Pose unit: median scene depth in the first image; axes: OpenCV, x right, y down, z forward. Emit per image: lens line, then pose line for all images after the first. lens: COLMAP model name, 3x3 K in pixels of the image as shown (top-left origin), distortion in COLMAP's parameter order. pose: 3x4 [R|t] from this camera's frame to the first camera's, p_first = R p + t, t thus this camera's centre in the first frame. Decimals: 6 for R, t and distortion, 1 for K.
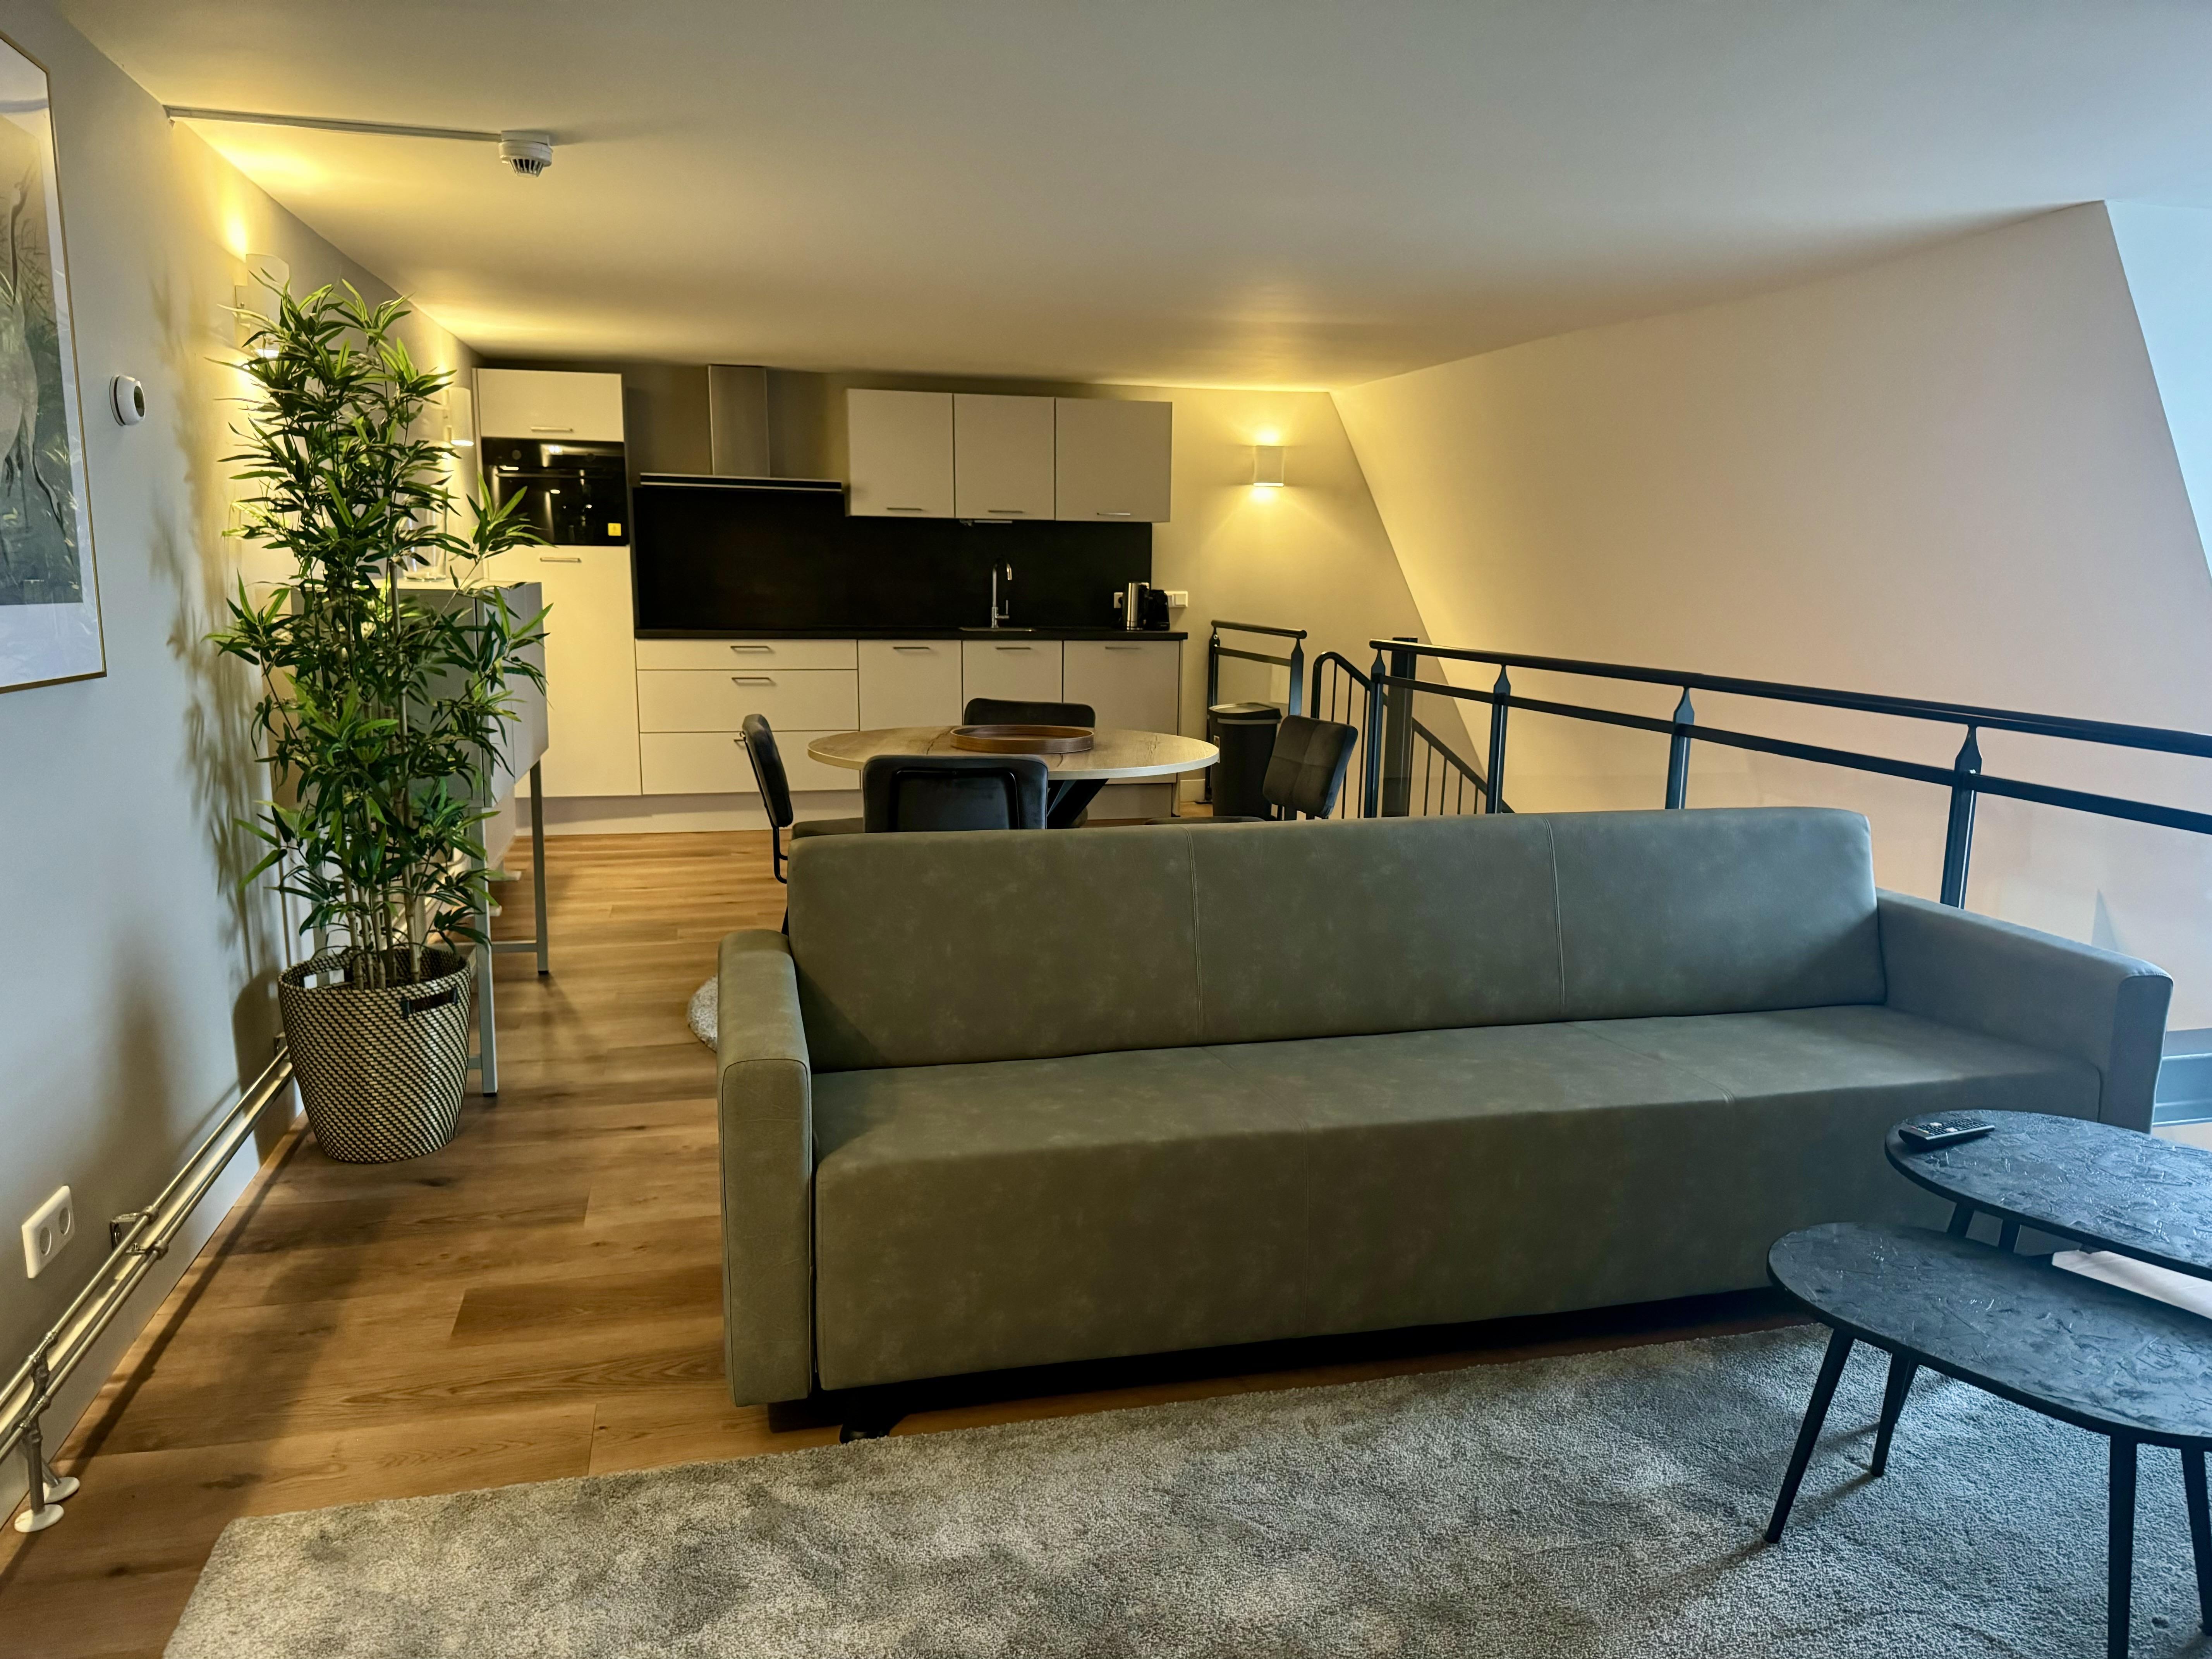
lens RADIAL K [[1562.7, 0, 1106.0], [0, 1562.7, 829.5], [0, 0, 1]] dist [0.039106, -0.047185]
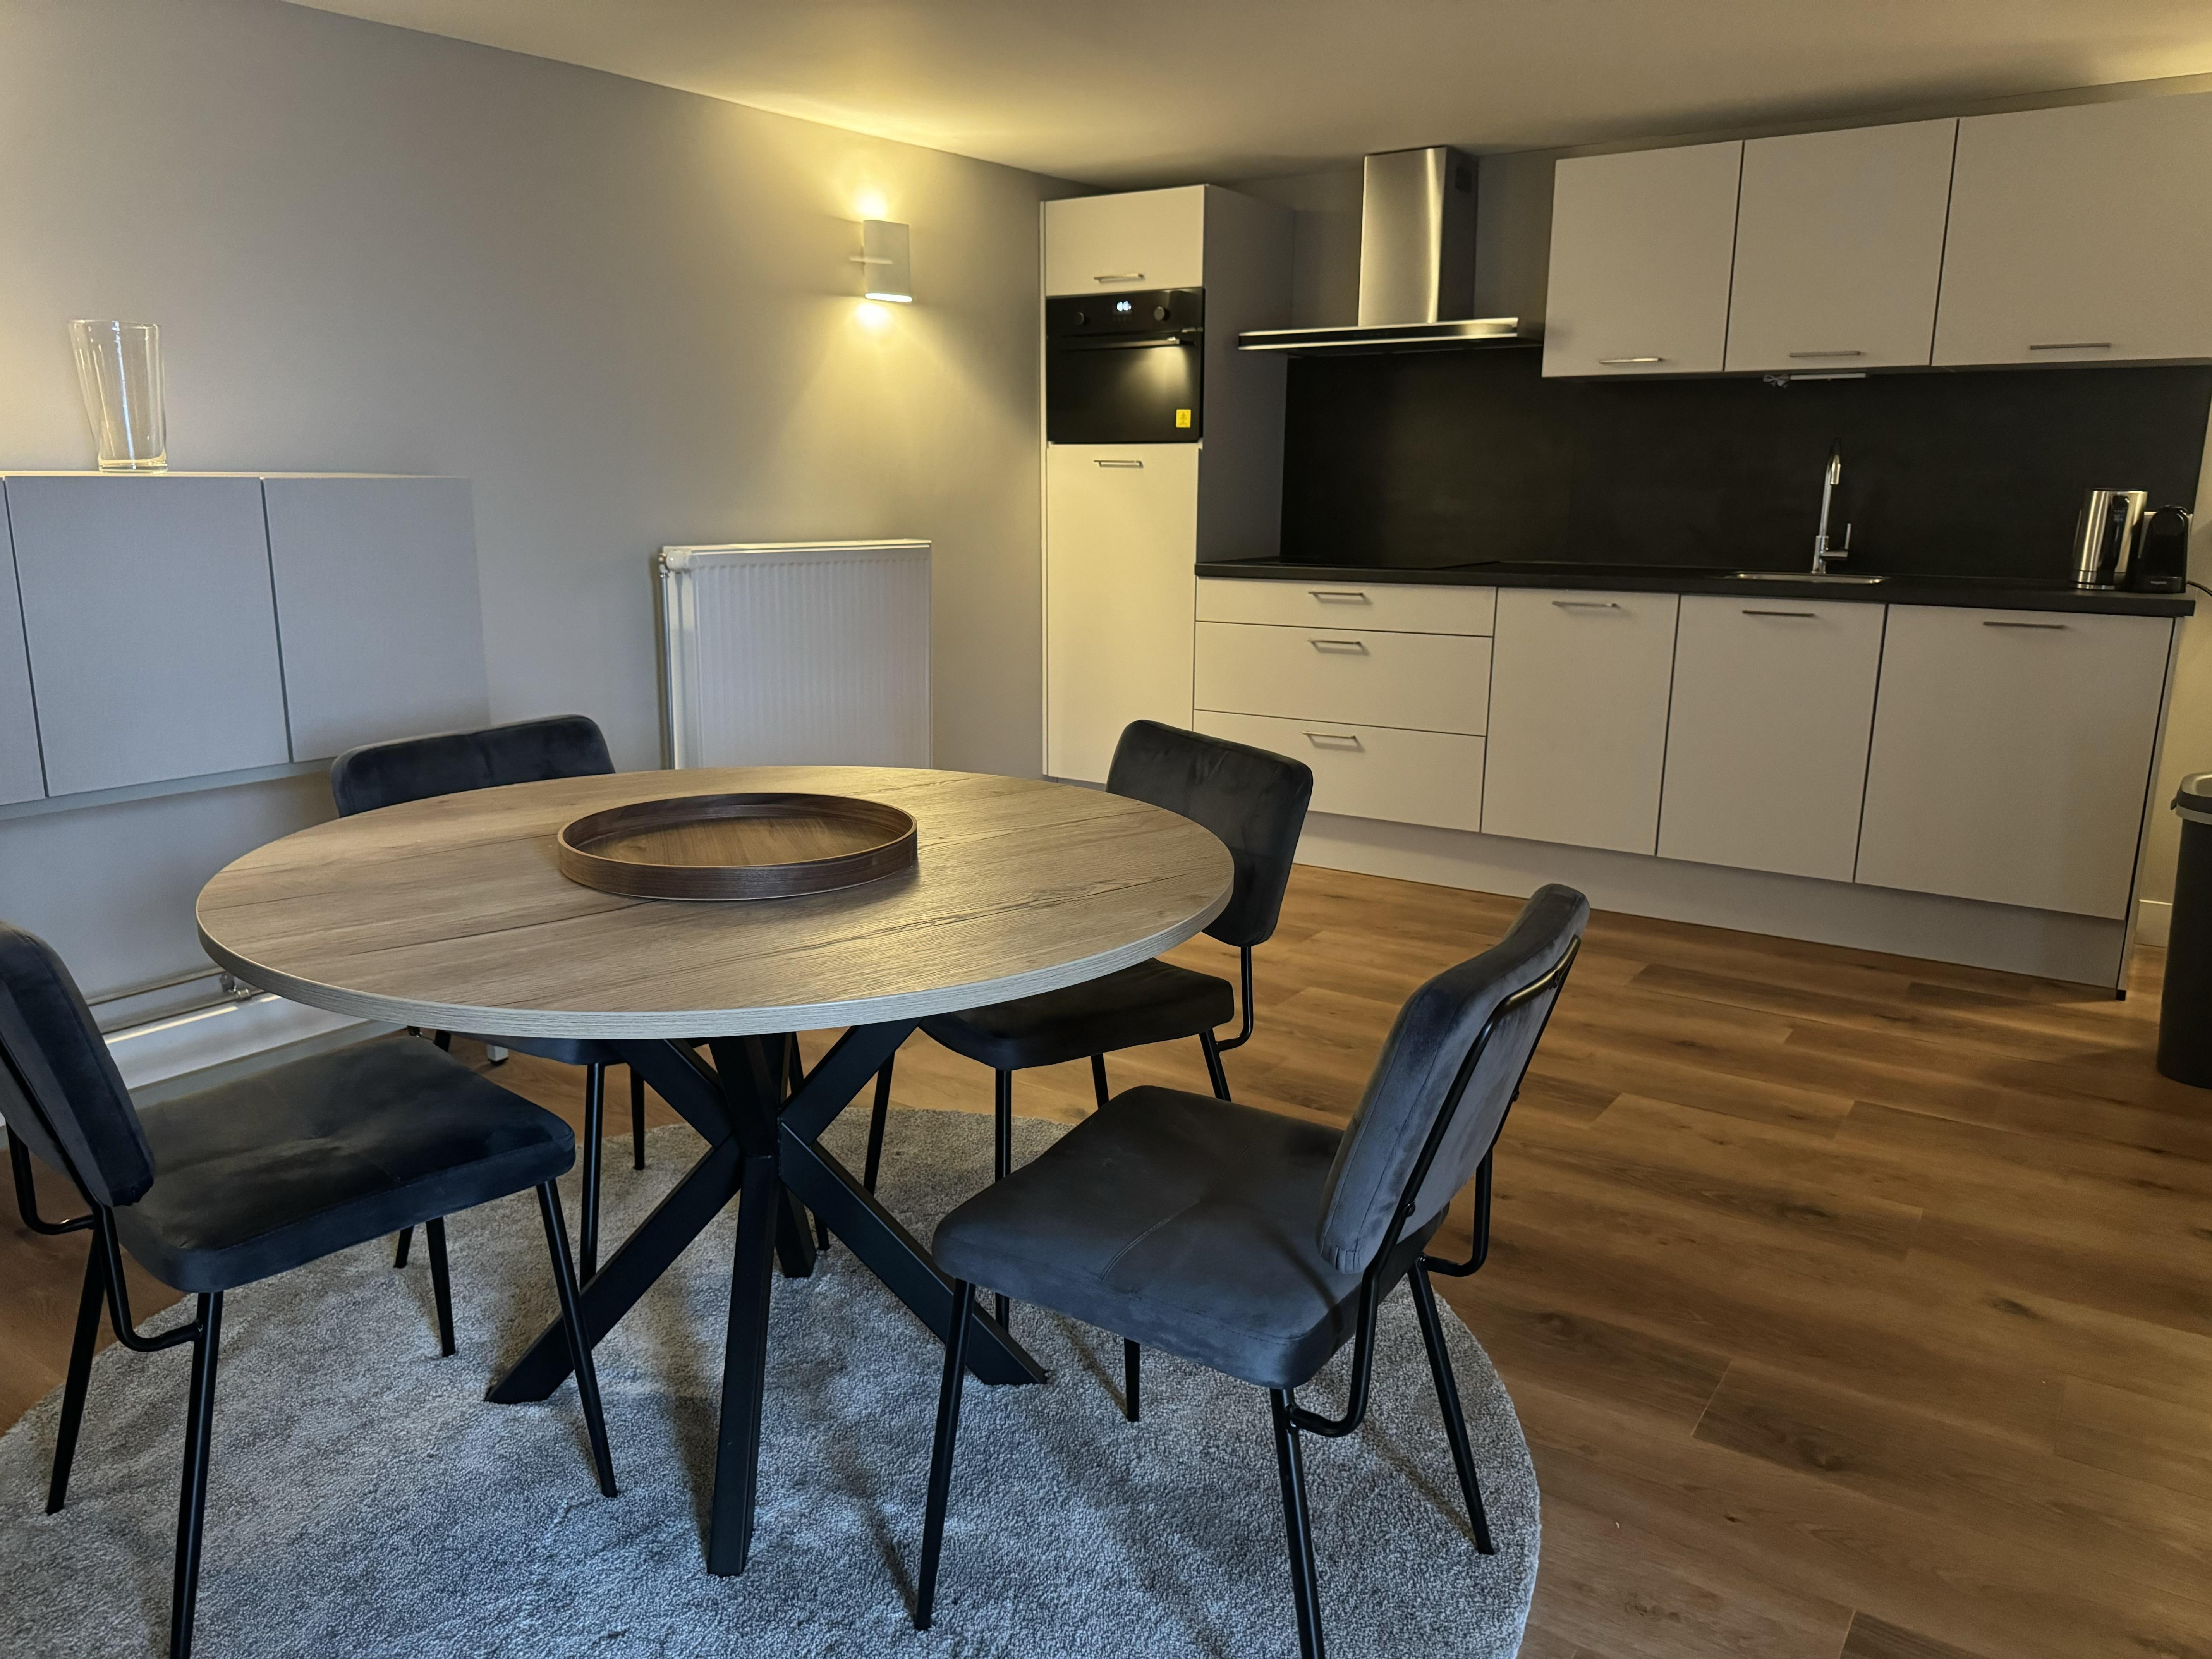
lens RADIAL K [[1556.5, 0, 1110.4], [0, 1556.5, 823.0], [0, 0, 1]] dist [0.225982, -0.341268]
pose [[0.658523, 0.154535, -0.736523, 0.285370], [-0.123811, 0.987601, 0.096515, -0.098215], [0.742306, 0.027632, 0.669491, 0.655019]]
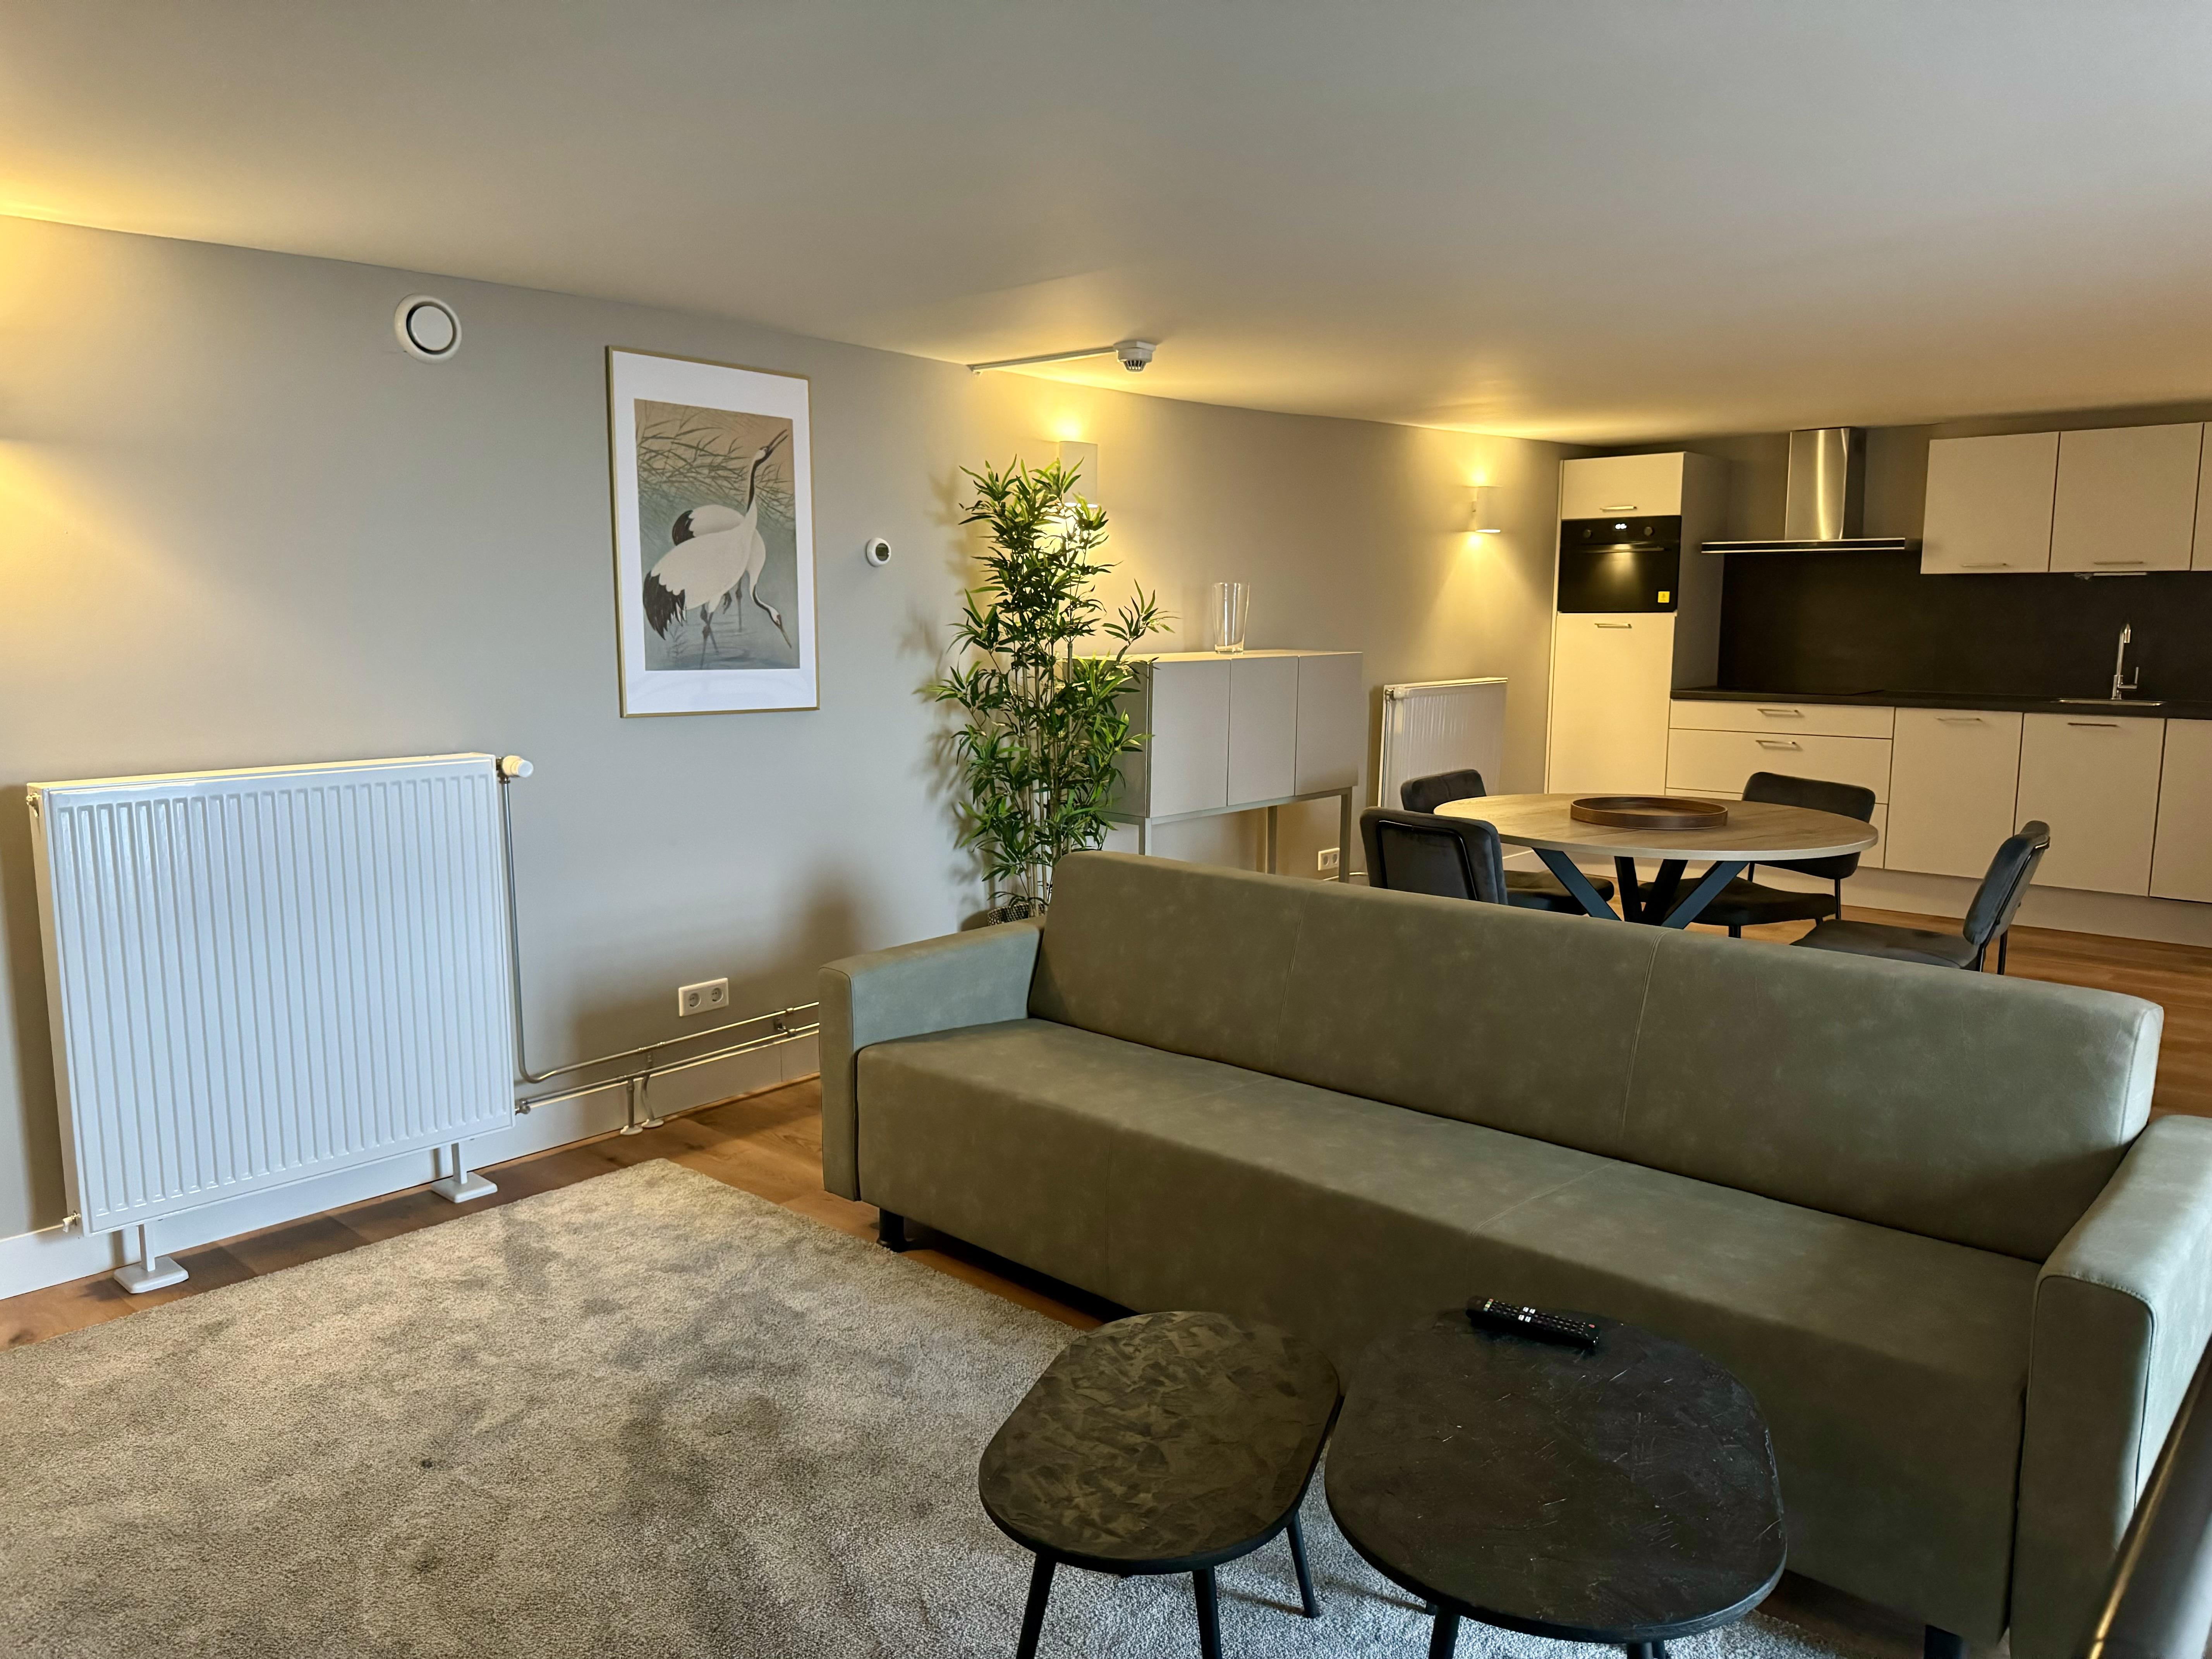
lens RADIAL K [[1557.5, 0, 1156.0], [0, 1557.5, 833.5], [0, 0, 1]] dist [0.078908, -0.049465]
pose [[0.570560, 0.106868, -0.814273, 0.498492], [-0.128886, 0.990863, 0.039734, -0.037557], [0.811080, 0.082278, 0.579120, 0.141105]]
